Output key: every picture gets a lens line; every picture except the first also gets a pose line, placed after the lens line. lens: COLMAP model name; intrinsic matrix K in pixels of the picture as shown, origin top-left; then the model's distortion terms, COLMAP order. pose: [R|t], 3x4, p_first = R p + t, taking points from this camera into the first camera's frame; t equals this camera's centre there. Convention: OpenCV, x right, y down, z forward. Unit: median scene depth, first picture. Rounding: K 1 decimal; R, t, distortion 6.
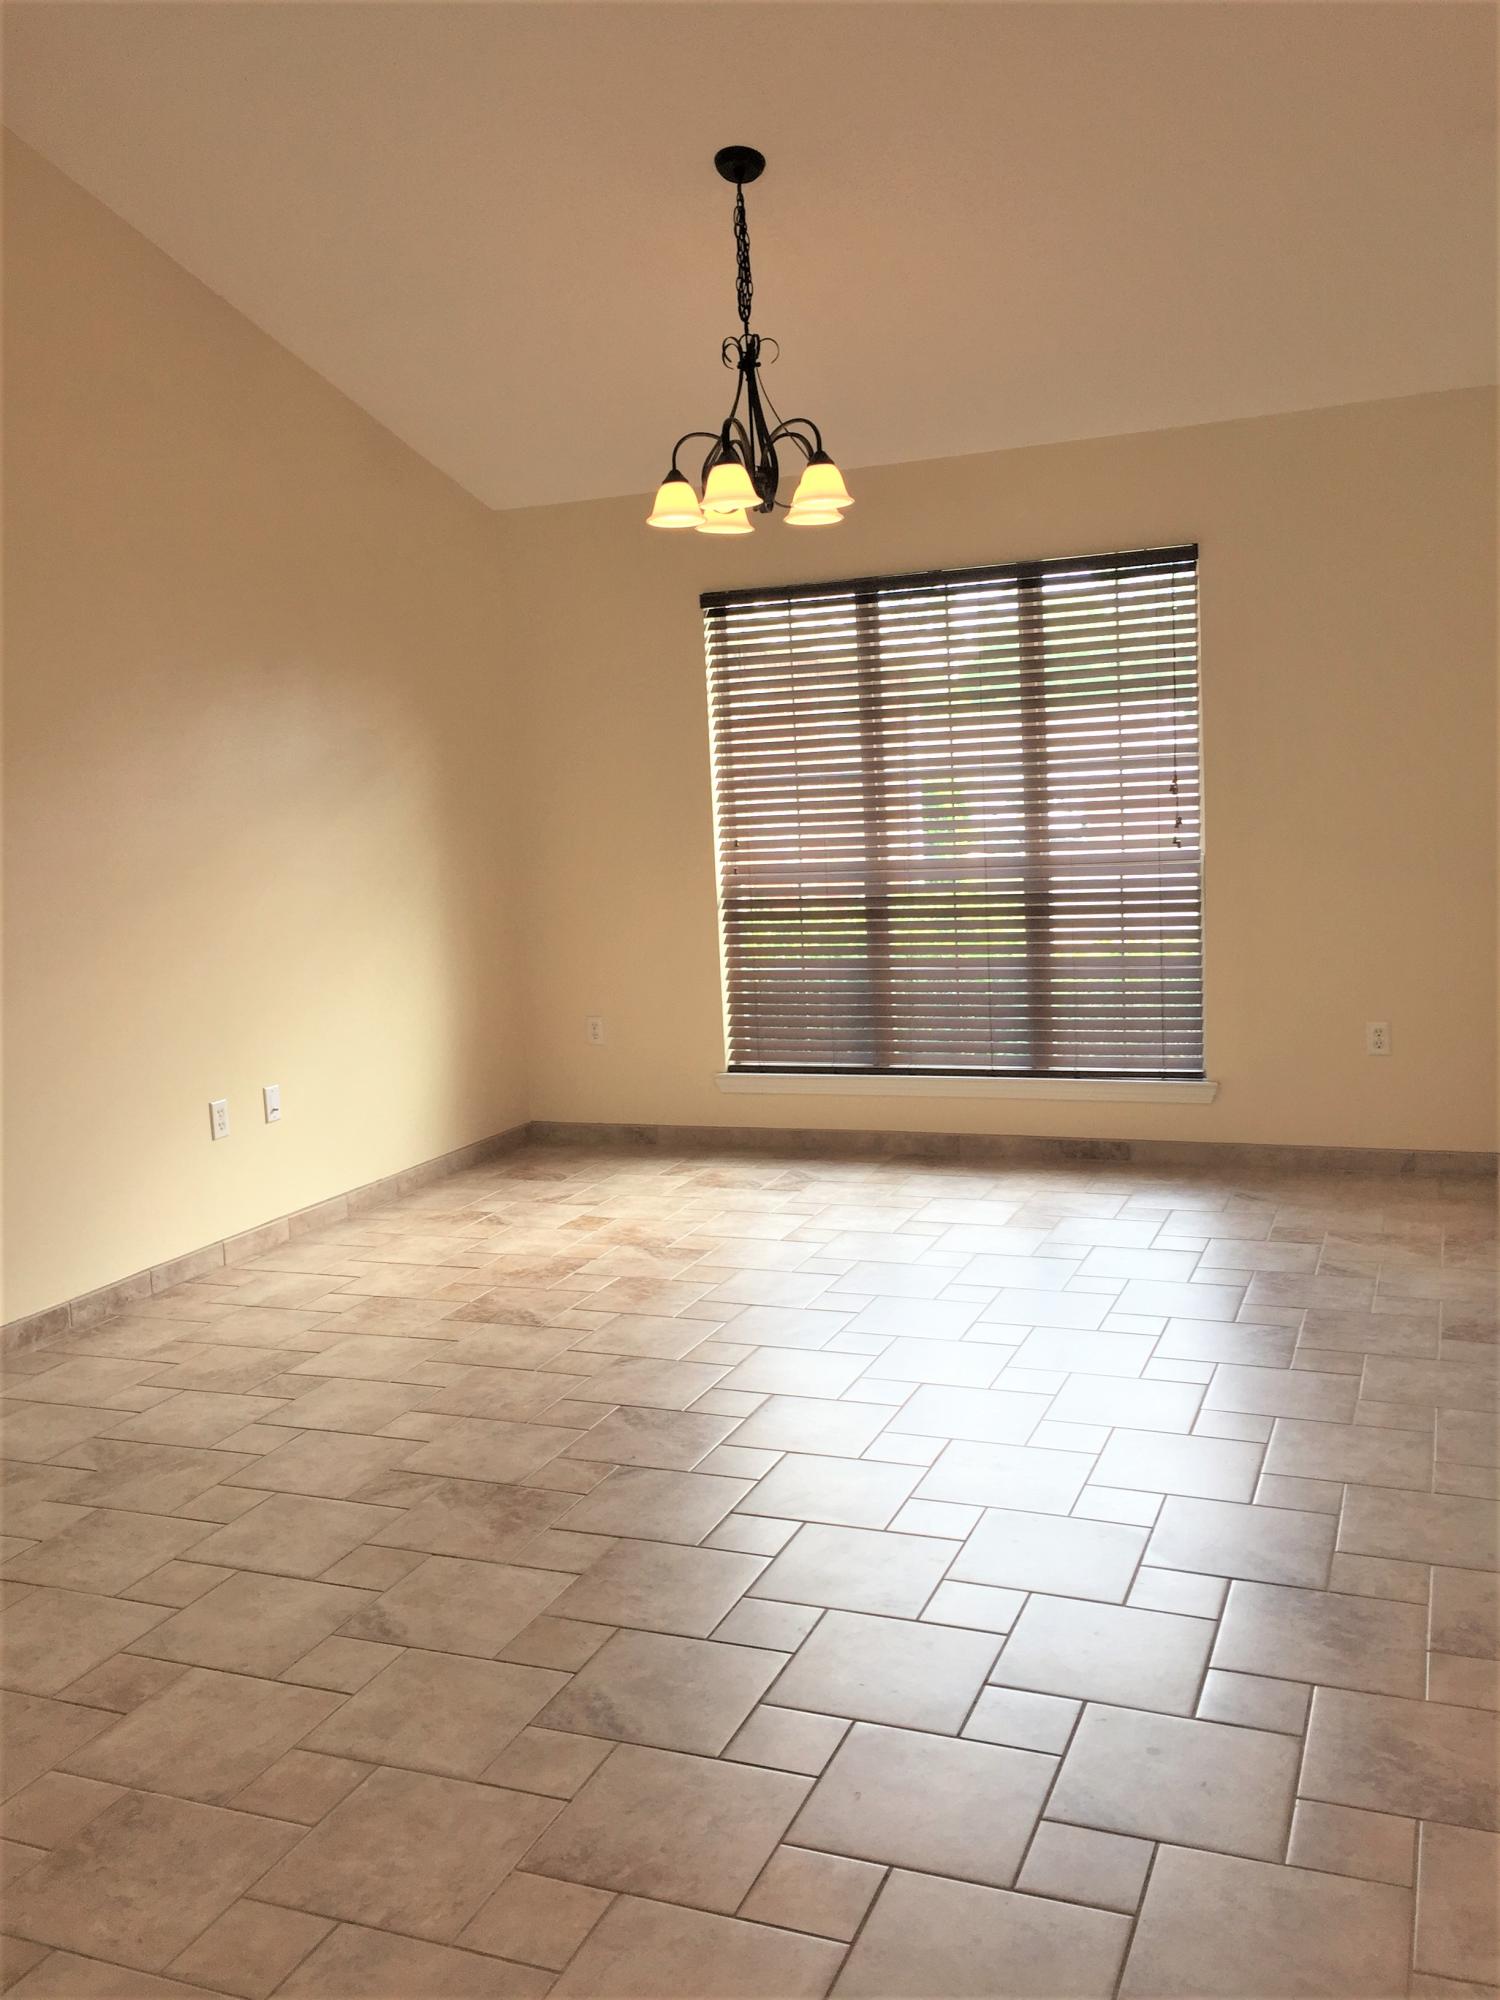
lens RADIAL K [[1718.9, 0, 749.1], [0, 1718.9, 1008.8], [0, 0, 1]] dist [0.046627, -0.058082]
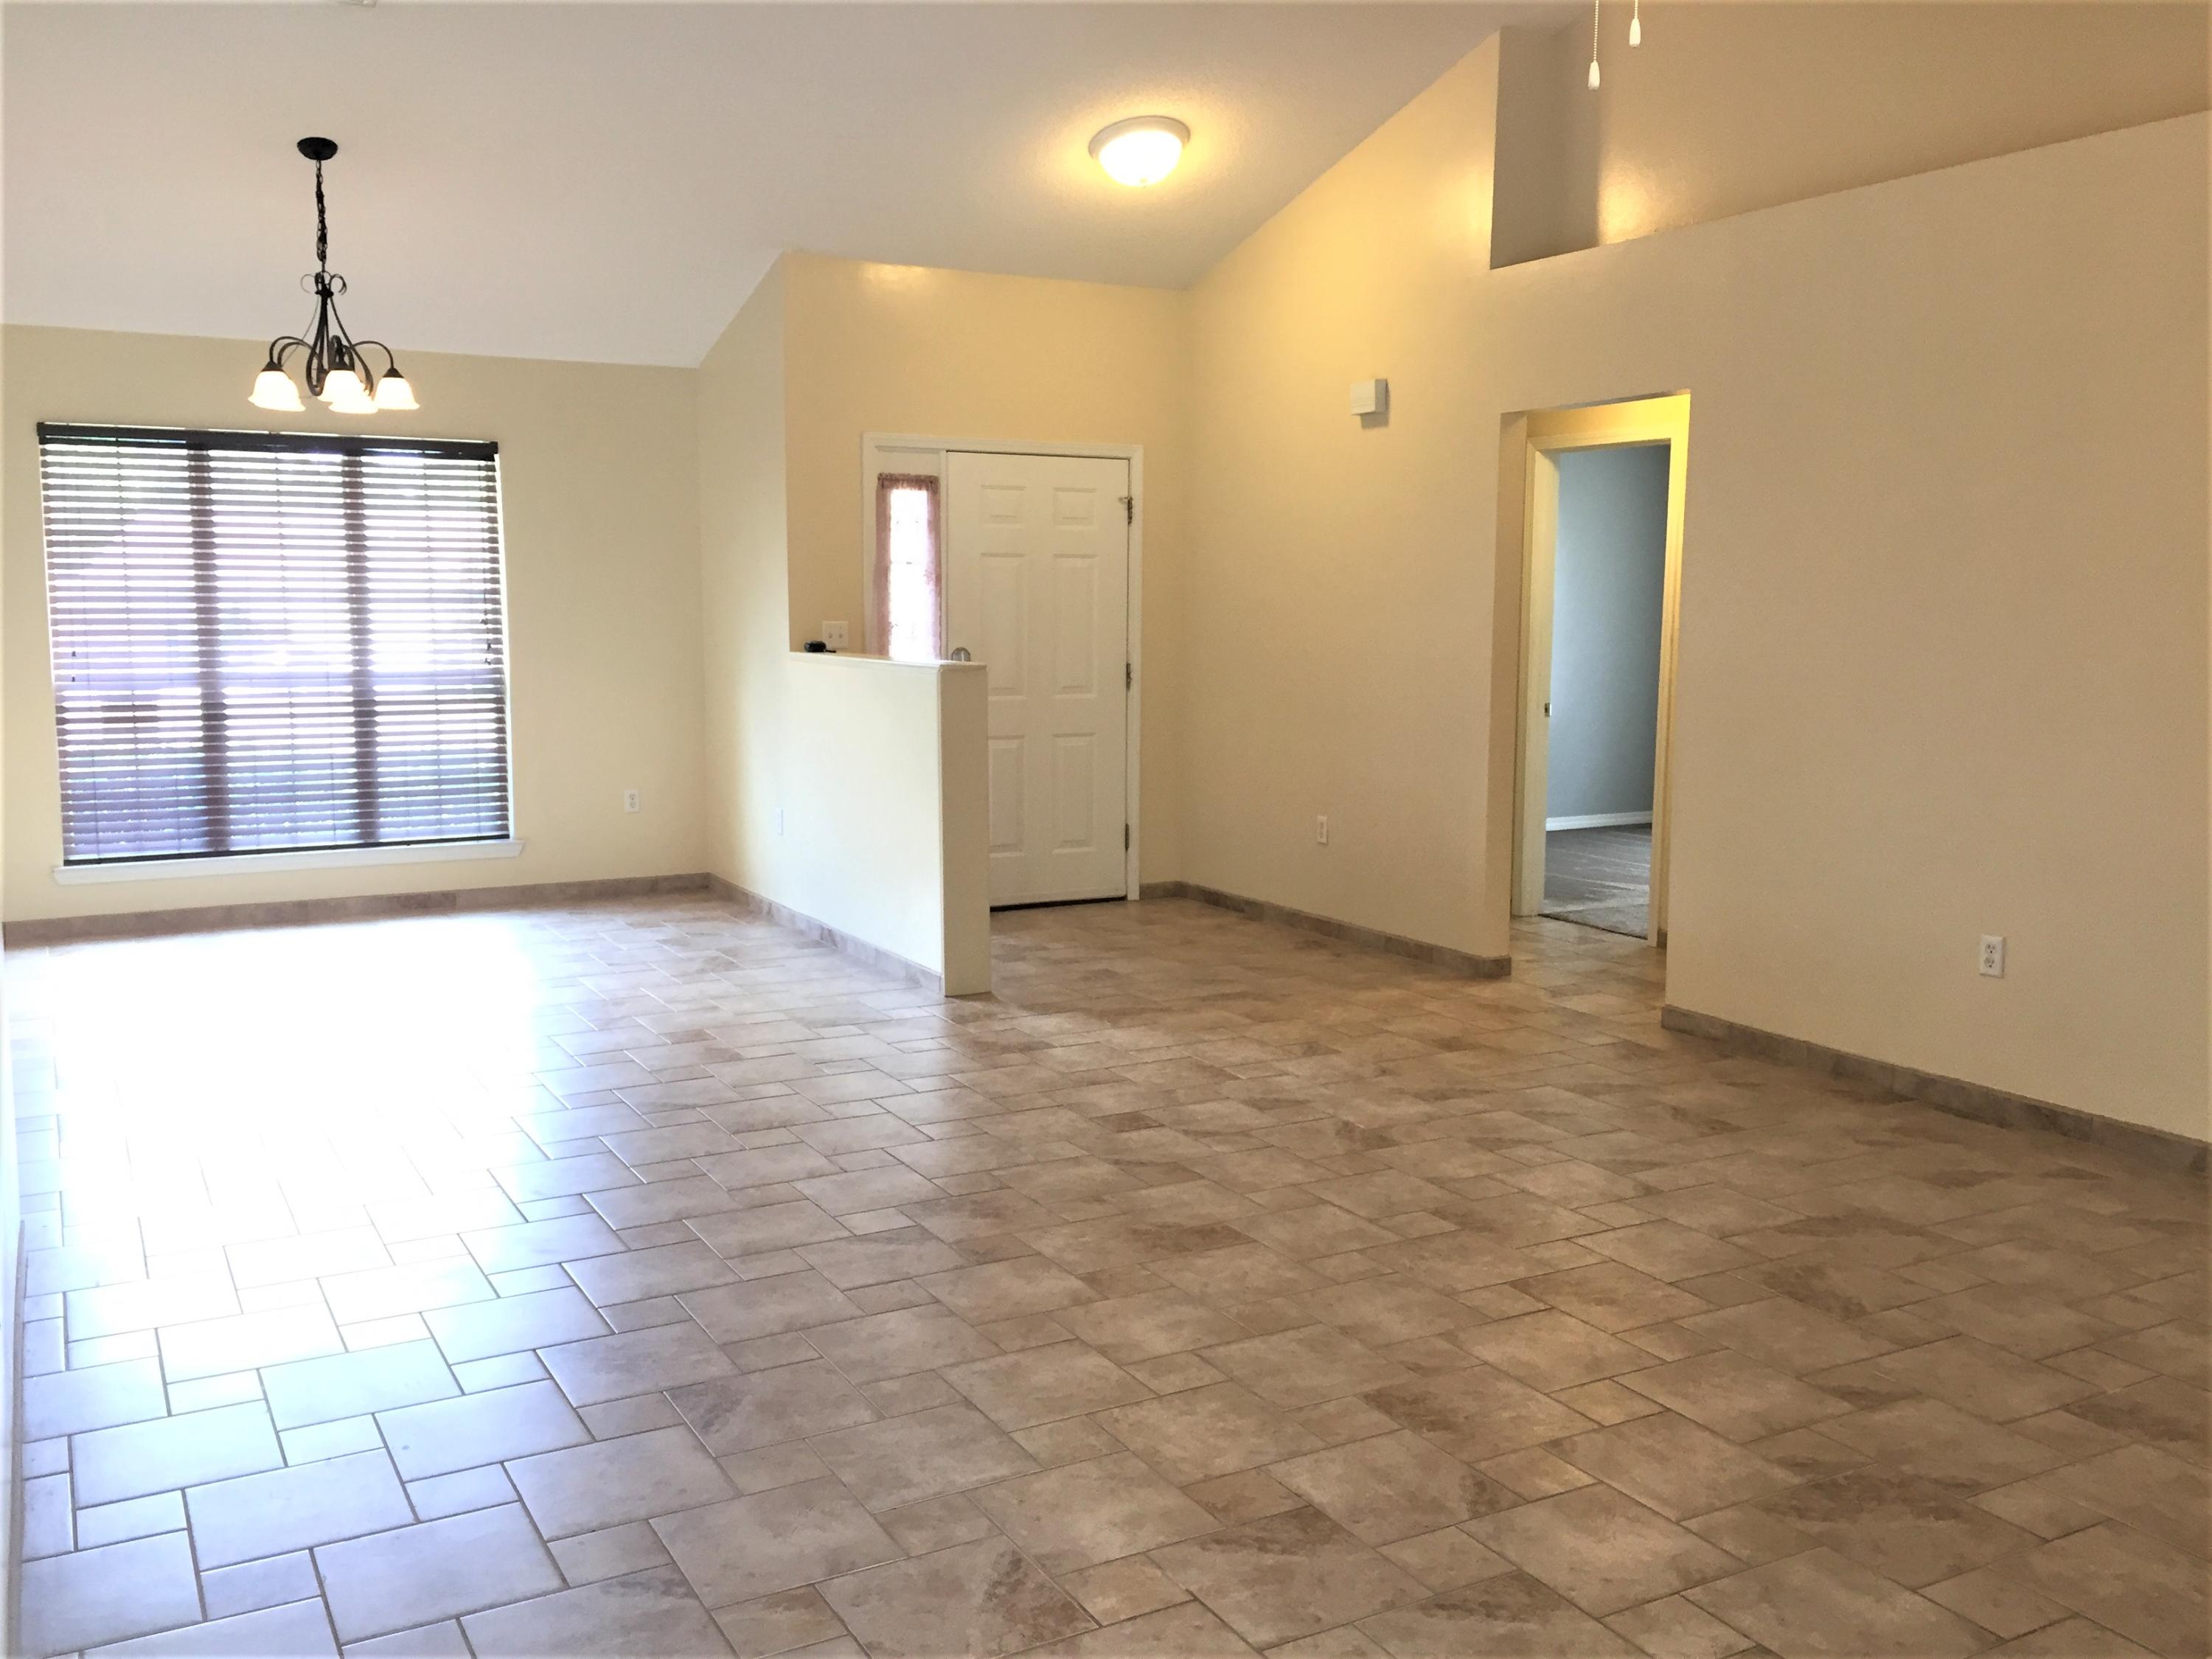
lens RADIAL K [[1901.1, 0, 1107.3], [0, 1901.1, 829.0], [0, 0, 1]] dist [0.046627, -0.058082]
pose [[0.629044, -0.043510, 0.776151, -0.585047], [0.064463, 0.997913, 0.003697, 0.056968], [-0.774692, 0.047707, 0.630536, -0.291341]]
